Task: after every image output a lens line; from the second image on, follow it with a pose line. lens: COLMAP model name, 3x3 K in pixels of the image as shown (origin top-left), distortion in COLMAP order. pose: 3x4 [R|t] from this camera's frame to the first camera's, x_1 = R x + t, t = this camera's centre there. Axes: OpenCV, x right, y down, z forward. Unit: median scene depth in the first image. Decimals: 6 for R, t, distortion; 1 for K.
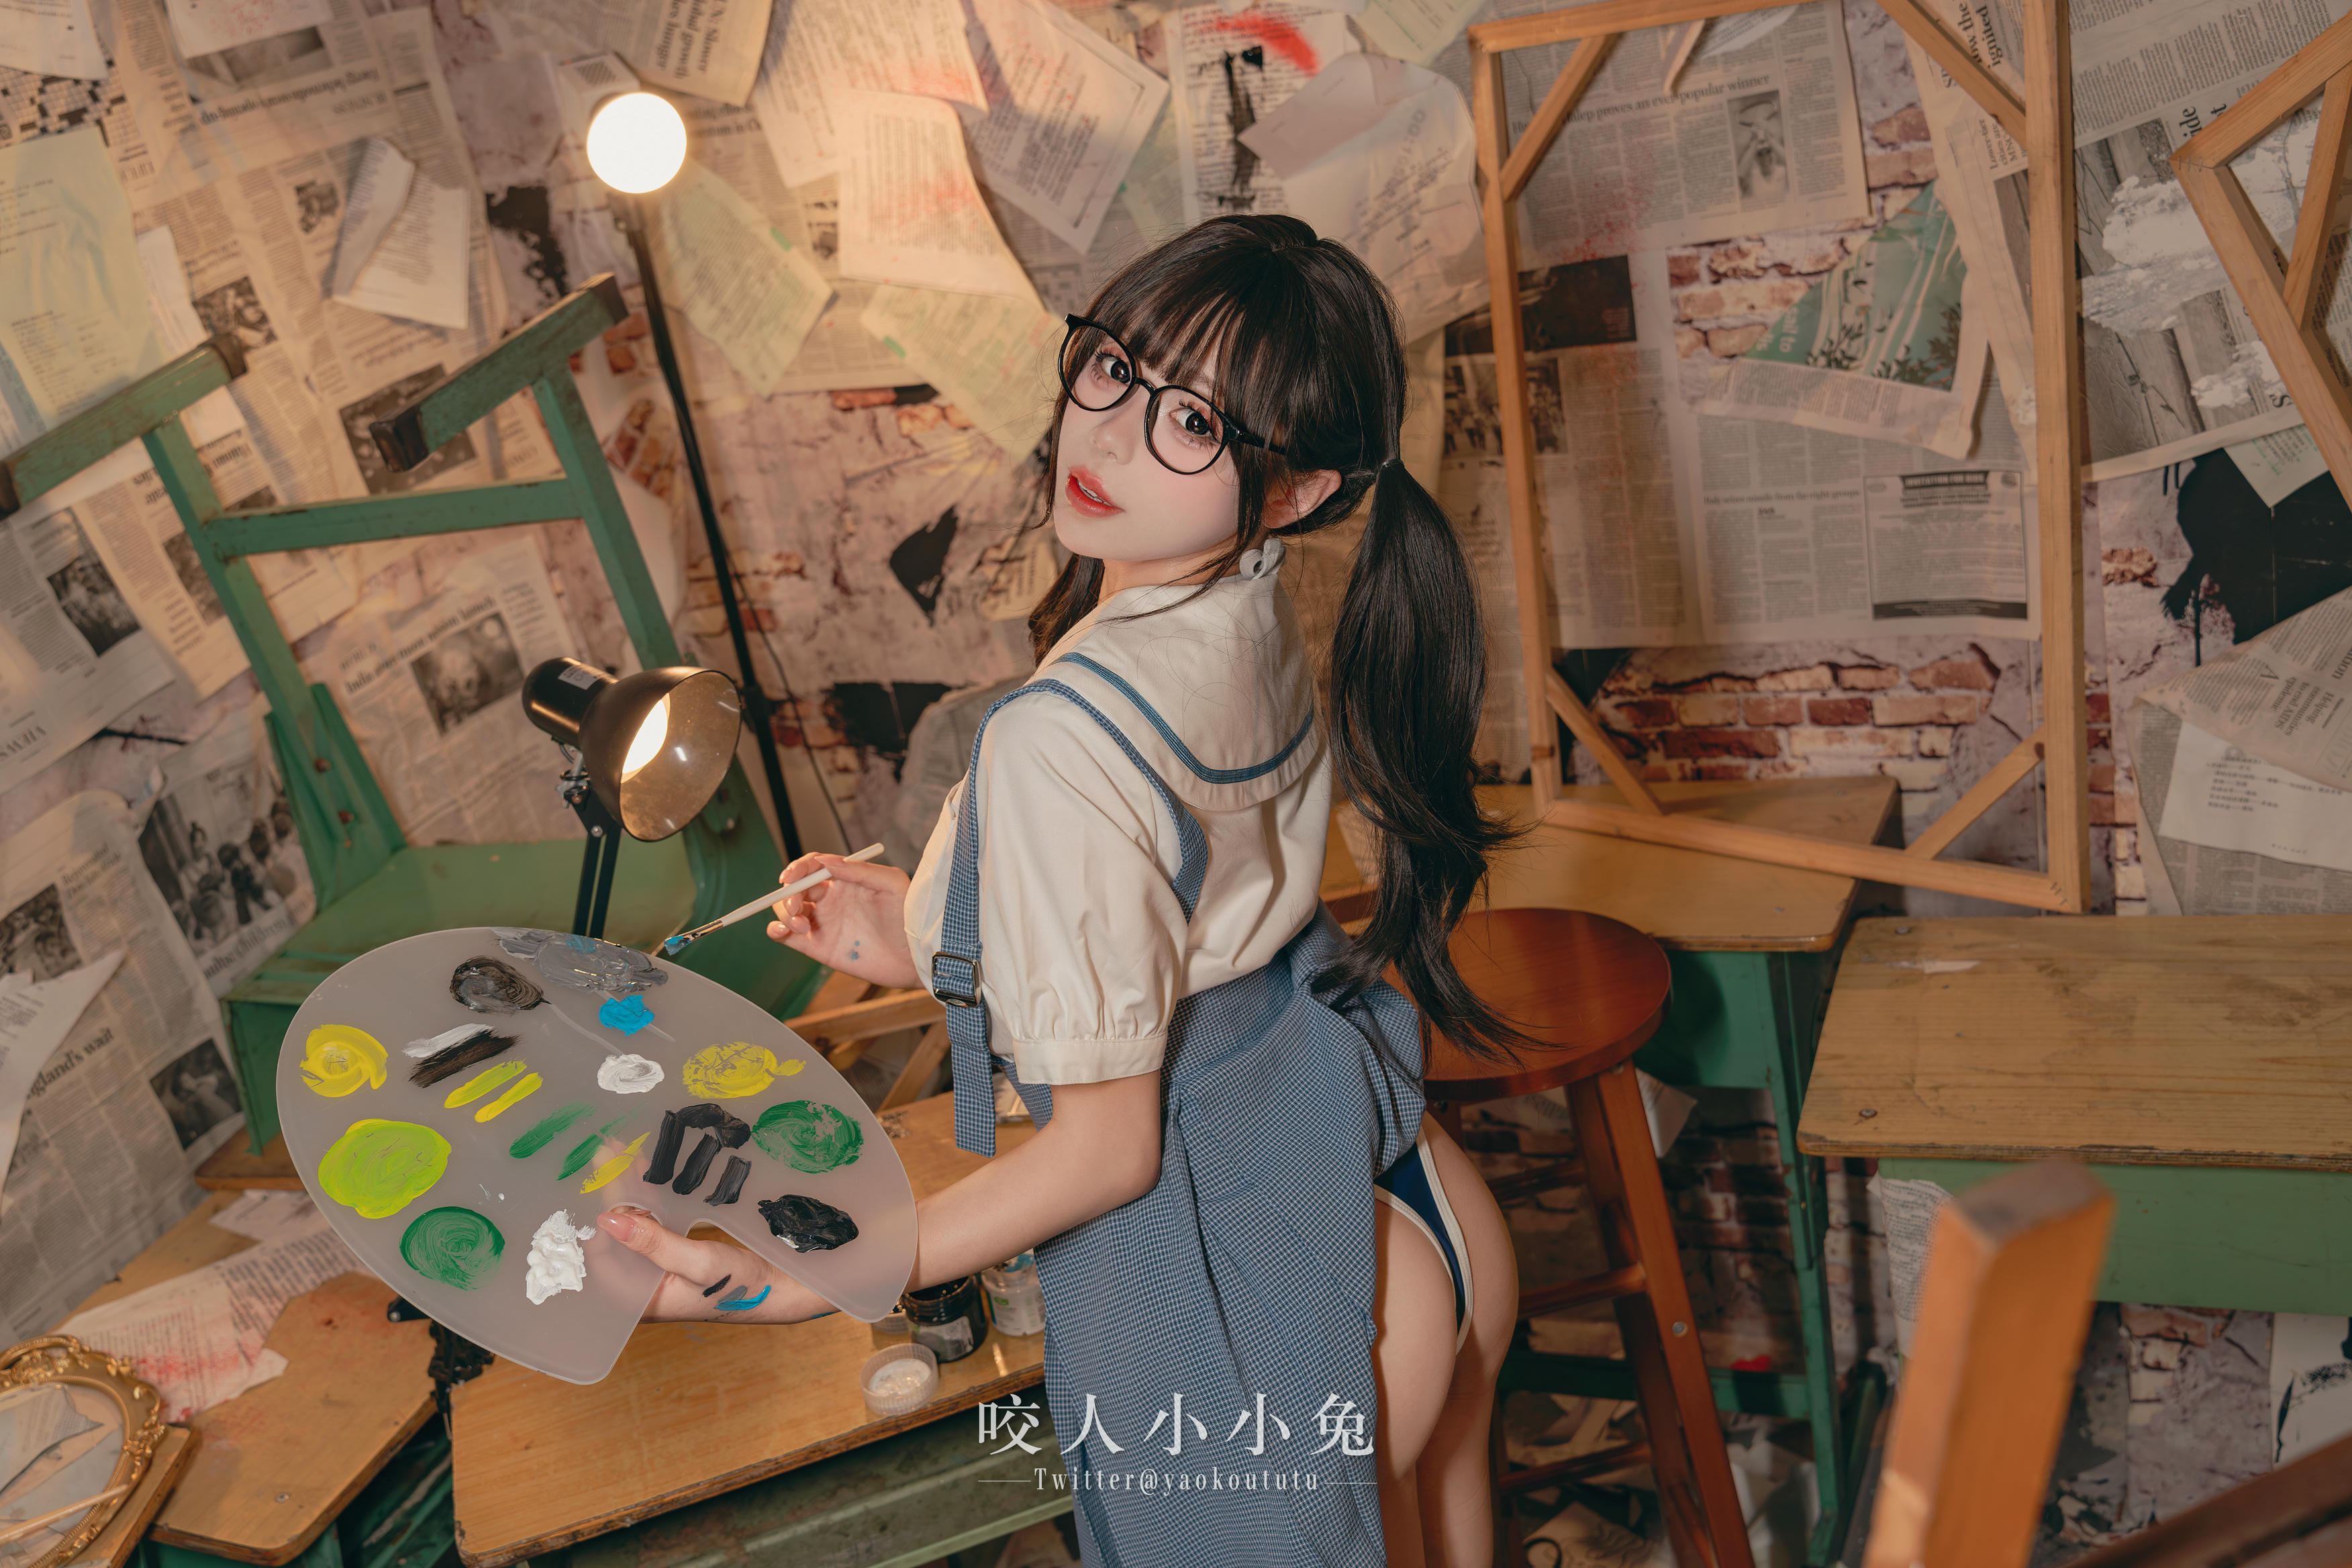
lens RADIAL K [[2310.2, 0, 1143.2], [0, 2310.2, 772.0], [0, 0, 1]] dist [0.021773, 0.000000]
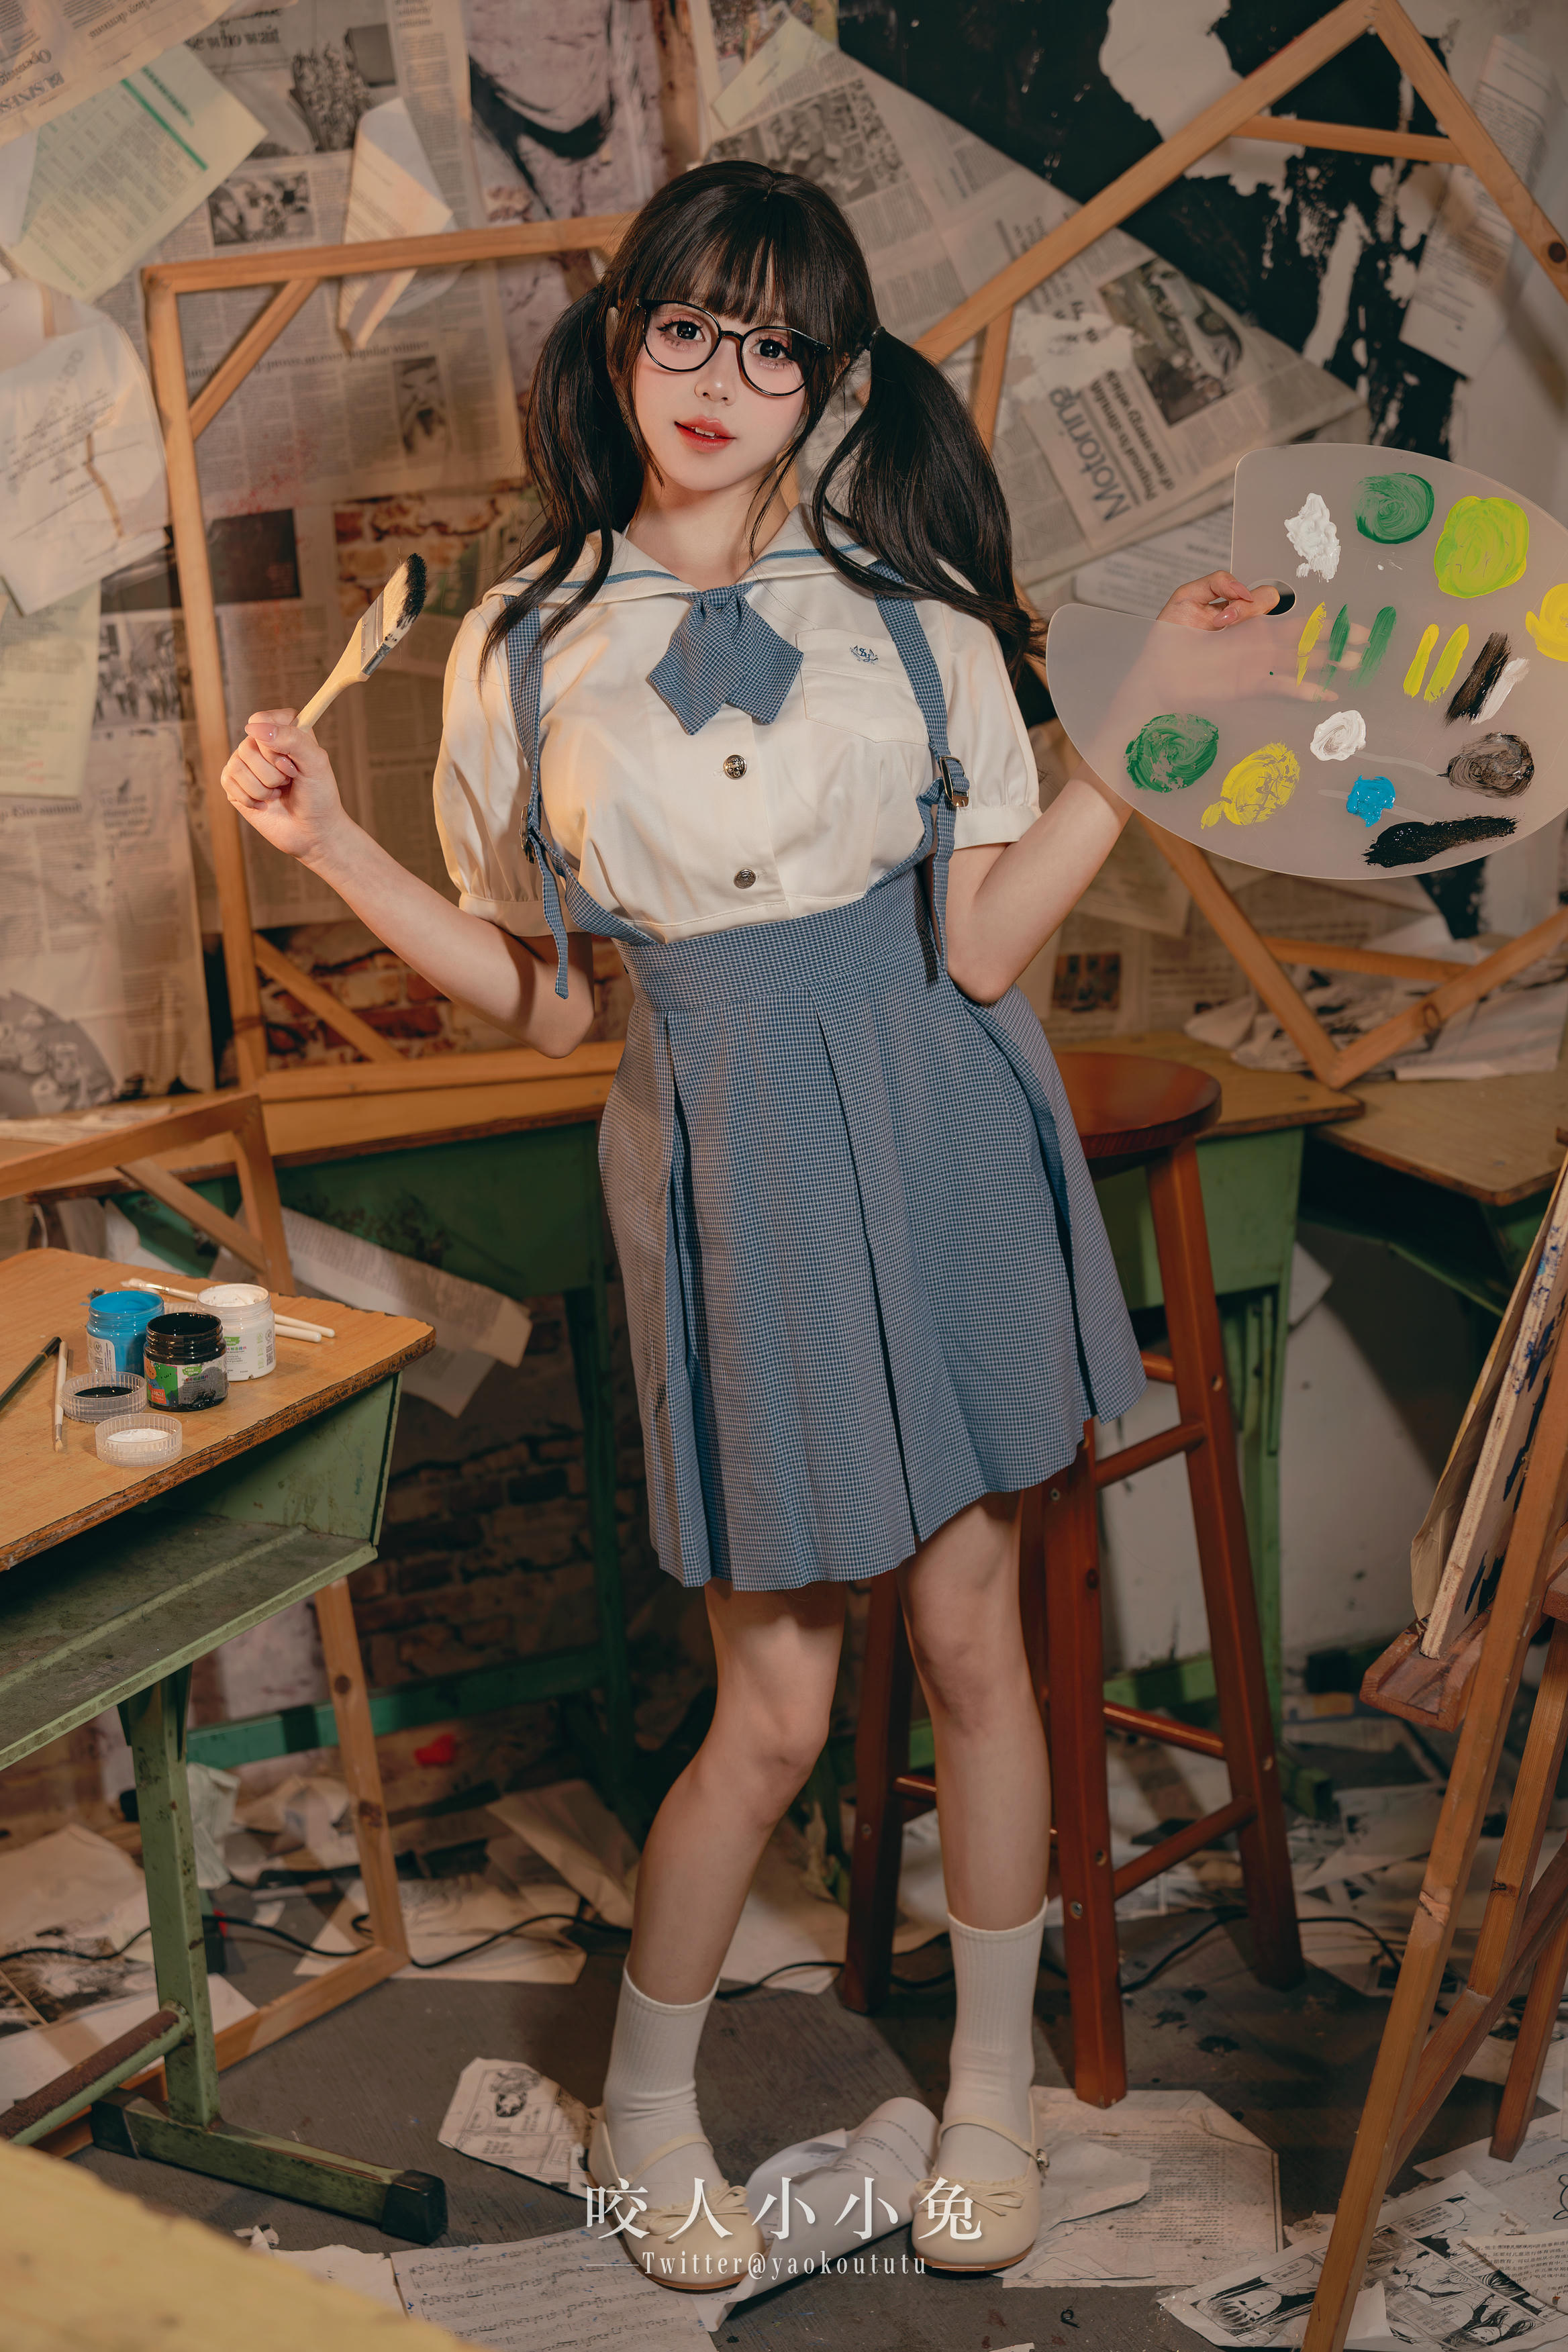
lens RADIAL K [[3550.1, 0, 738.5], [0, 3550.1, 1097.5], [0, 0, 1]] dist [0.102182, 0.000000]
pose [[0.730619, -0.014365, 0.682634, -0.714857], [0.181766, 0.967793, -0.174178, 0.330058], [-0.658146, 0.251338, 0.709699, -0.156951]]
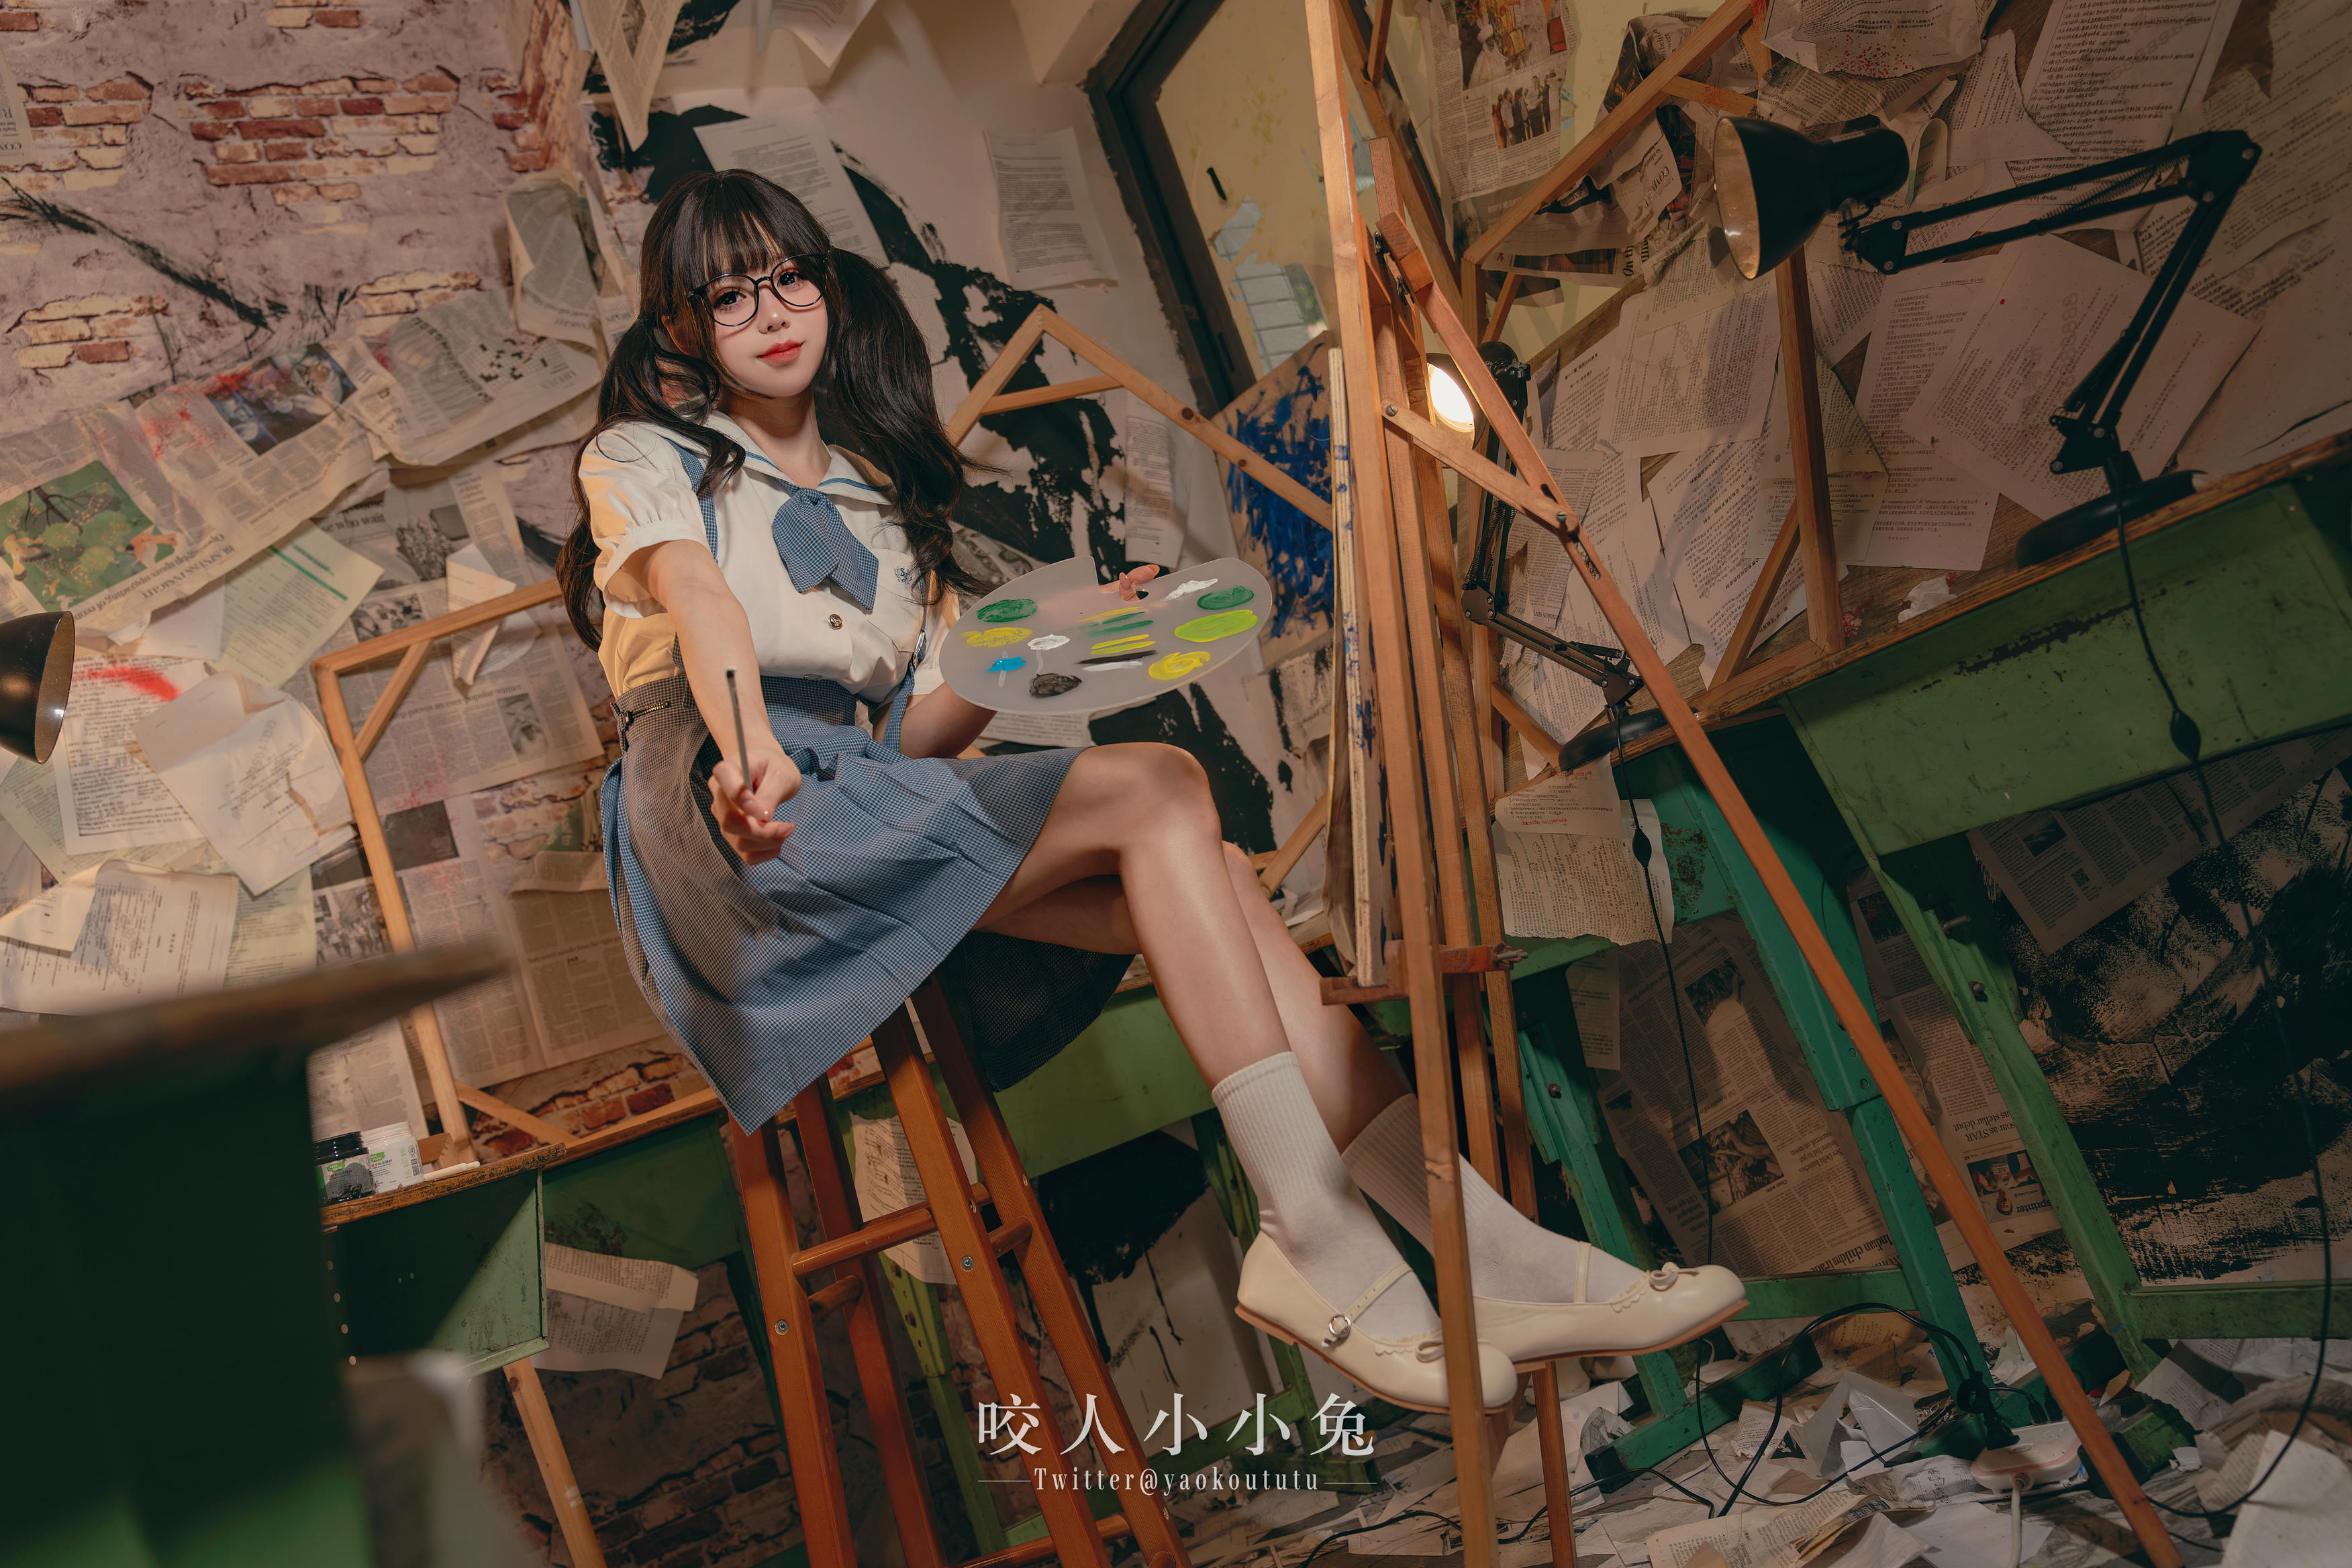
lens RADIAL K [[1906.4, 0, 1139.5], [0, 1906.4, 766.8], [0, 0, 1]] dist [0.032283, 0.019868]
pose [[0.642183, 0.096742, 0.760422, -0.444337], [0.458715, 0.746281, -0.482333, 0.563351], [-0.614151, 0.658563, 0.434872, 0.183323]]
